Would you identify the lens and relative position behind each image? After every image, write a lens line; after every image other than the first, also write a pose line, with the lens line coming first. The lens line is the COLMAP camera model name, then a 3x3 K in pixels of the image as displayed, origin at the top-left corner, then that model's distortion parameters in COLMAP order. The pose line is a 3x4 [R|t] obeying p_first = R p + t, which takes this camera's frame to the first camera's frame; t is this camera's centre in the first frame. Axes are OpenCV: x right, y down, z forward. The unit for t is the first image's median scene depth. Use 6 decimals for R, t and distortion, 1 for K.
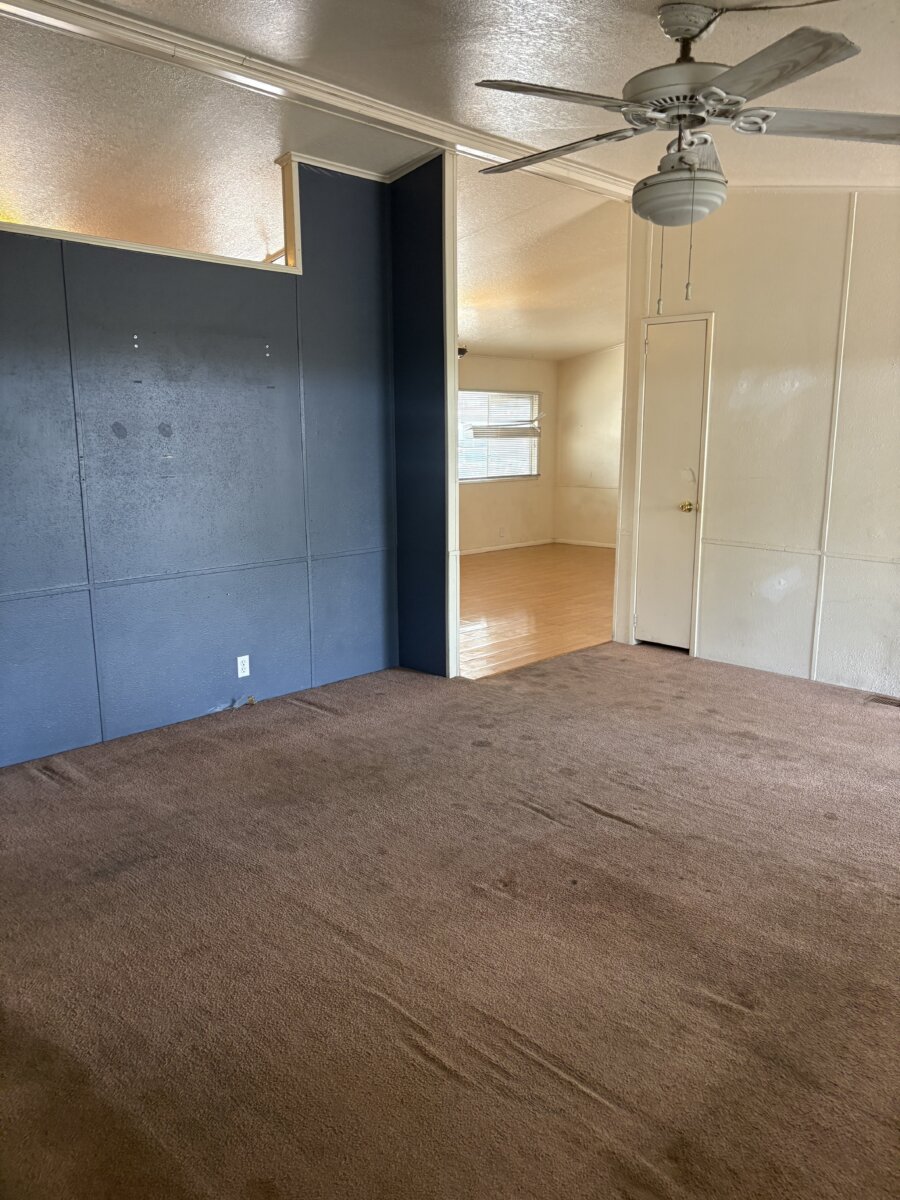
lens RADIAL K [[907.0, 0, 444.1], [0, 907.0, 597.5], [0, 0, 1]] dist [0.038256, -0.030392]
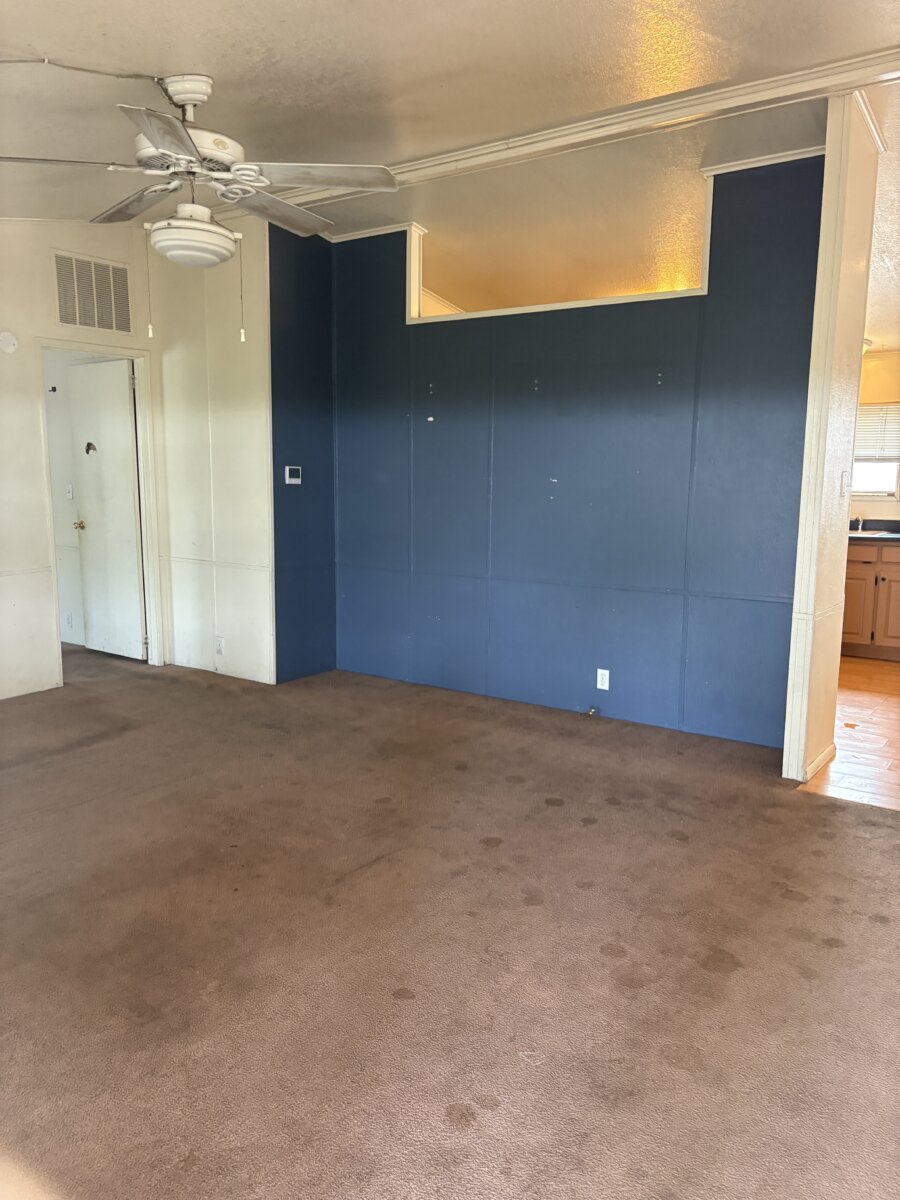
lens RADIAL K [[907.0, 0, 446.2], [0, 907.0, 601.8], [0, 0, 1]] dist [0.038256, -0.030392]
pose [[0.170691, 0.156812, -0.972766, 0.840256], [-0.193738, 0.973324, 0.122907, -0.117809], [0.966090, 0.167483, 0.196518, 0.661257]]
